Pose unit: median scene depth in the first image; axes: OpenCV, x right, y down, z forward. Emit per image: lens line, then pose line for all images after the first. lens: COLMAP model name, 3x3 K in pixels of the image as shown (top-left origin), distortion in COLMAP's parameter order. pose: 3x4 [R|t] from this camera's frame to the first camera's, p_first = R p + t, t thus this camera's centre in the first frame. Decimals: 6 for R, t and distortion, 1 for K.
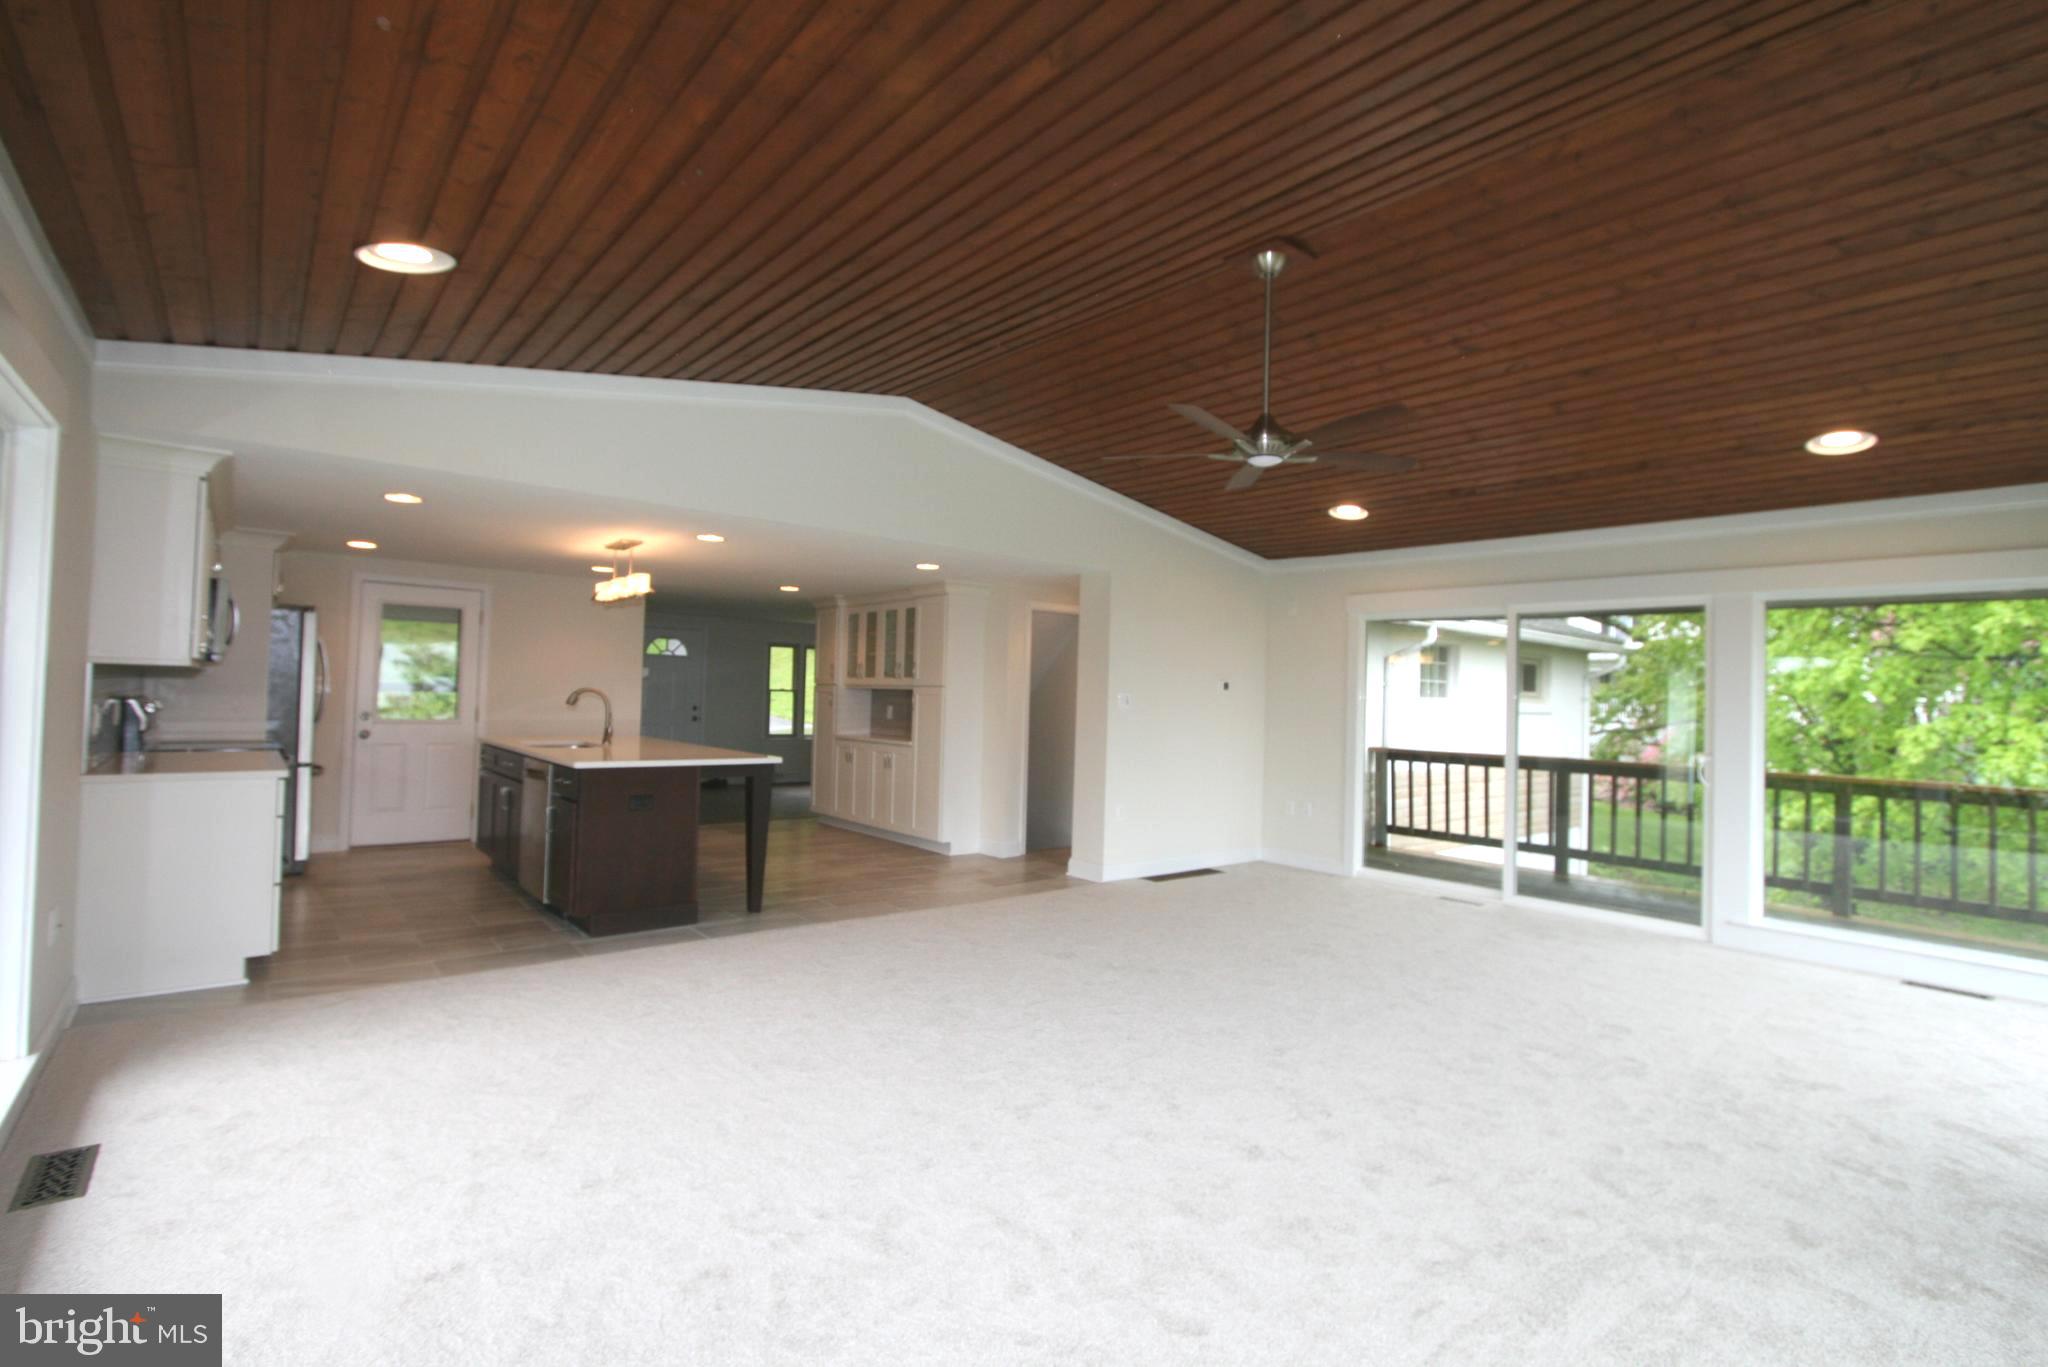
lens RADIAL K [[941.9, 0, 1023.5], [0, 941.9, 681.9], [0, 0, 1]] dist [-0.011299, 0.000032]
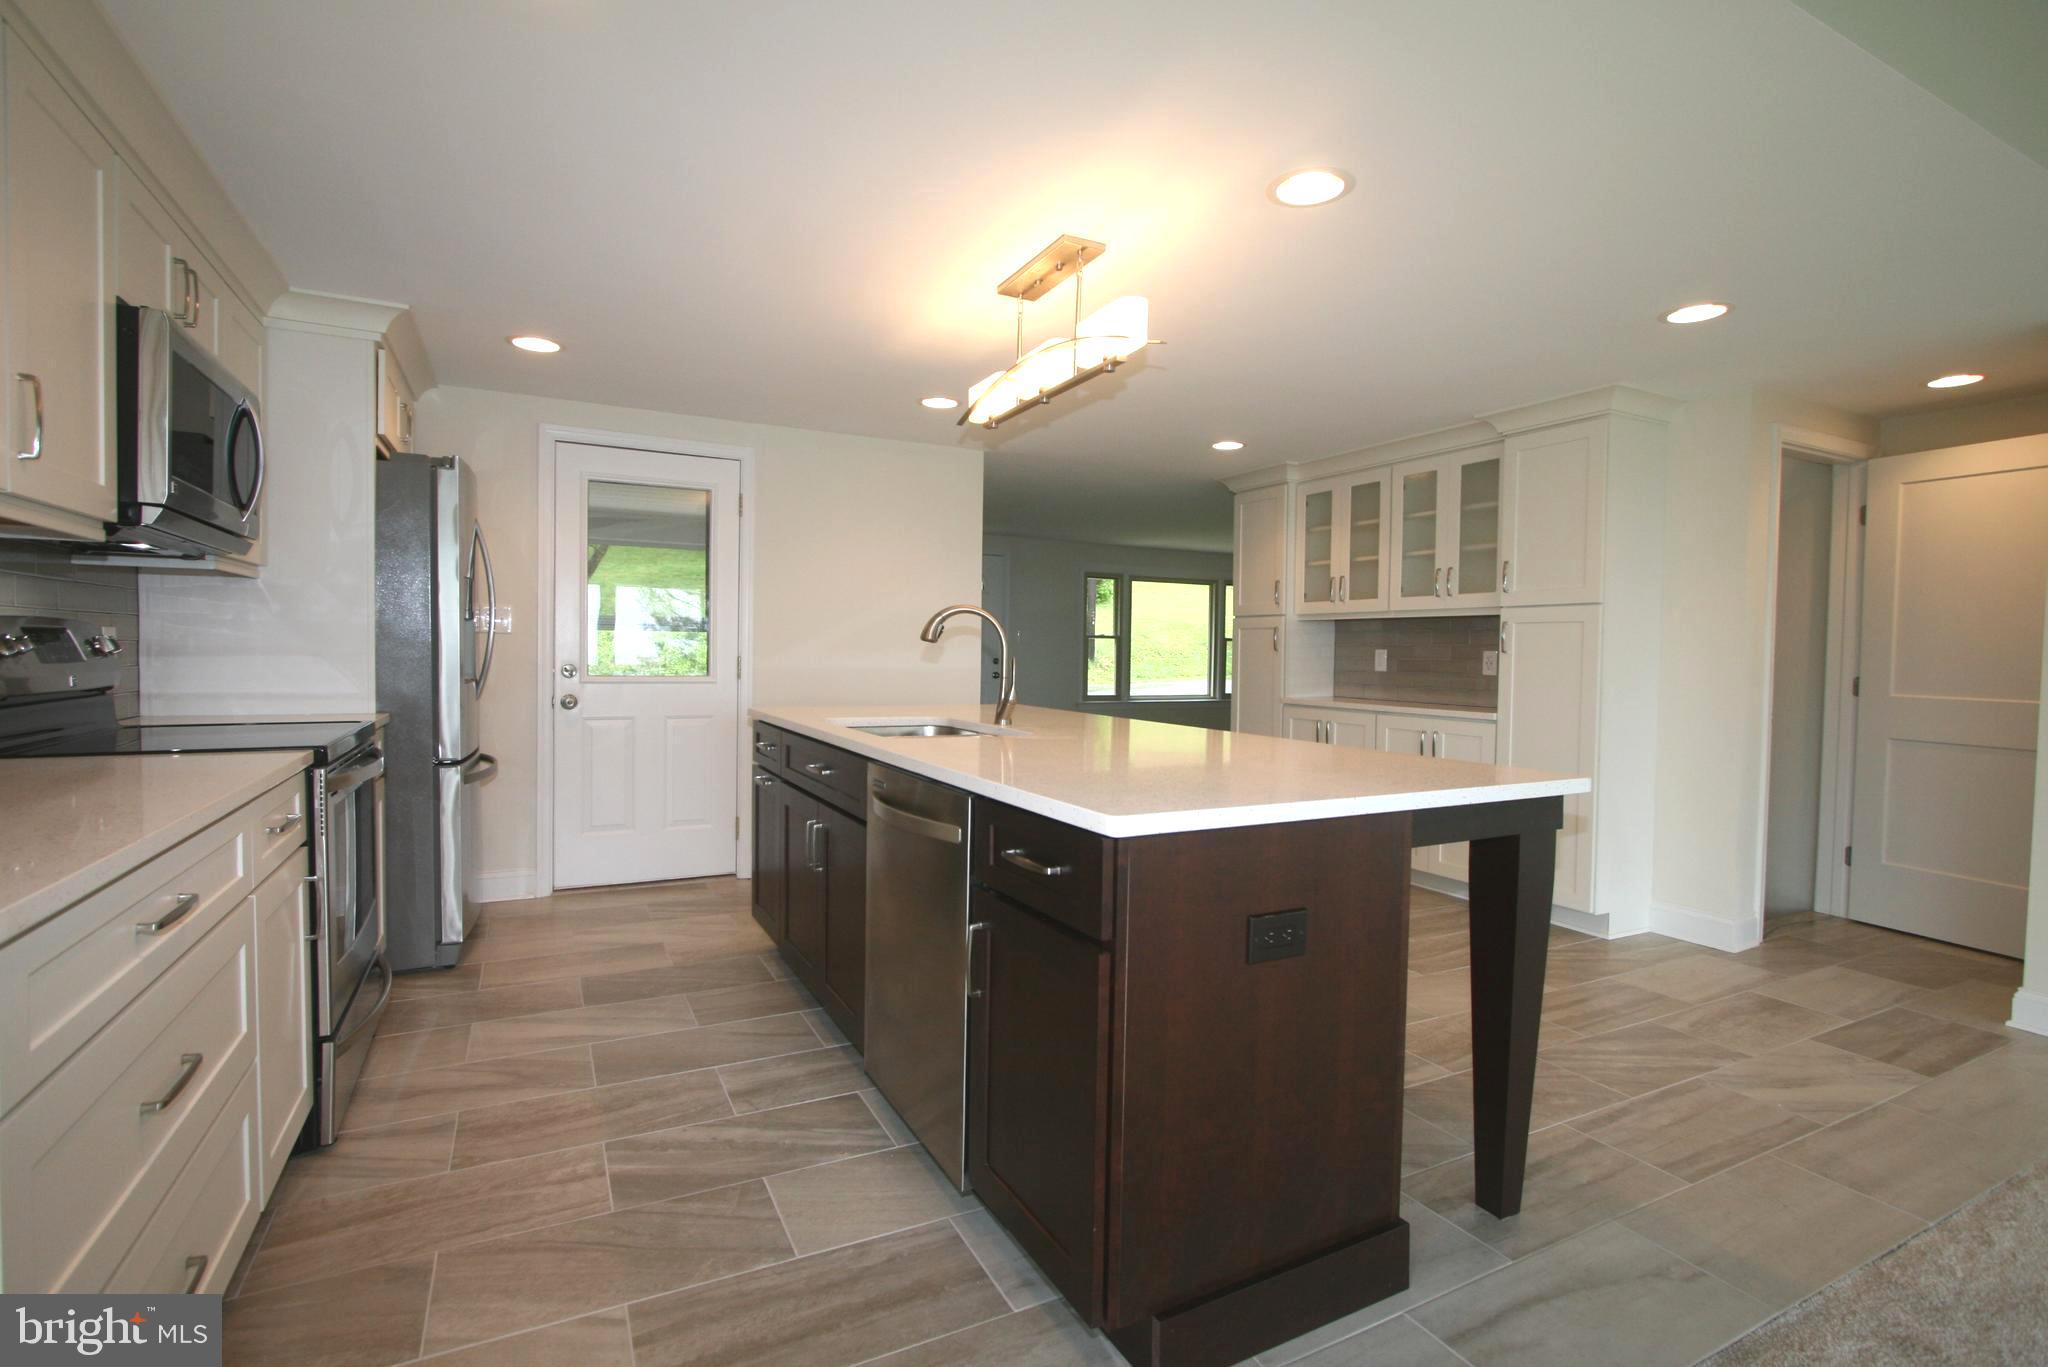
lens RADIAL K [[941.9, 0, 1021.8], [0, 941.9, 674.2], [0, 0, 1]] dist [-0.011299, 0.000032]
pose [[0.976328, -0.006276, -0.216205, -0.250588], [0.014399, 0.999247, 0.036018, 0.018011], [0.215816, -0.038278, 0.975683, 0.410304]]
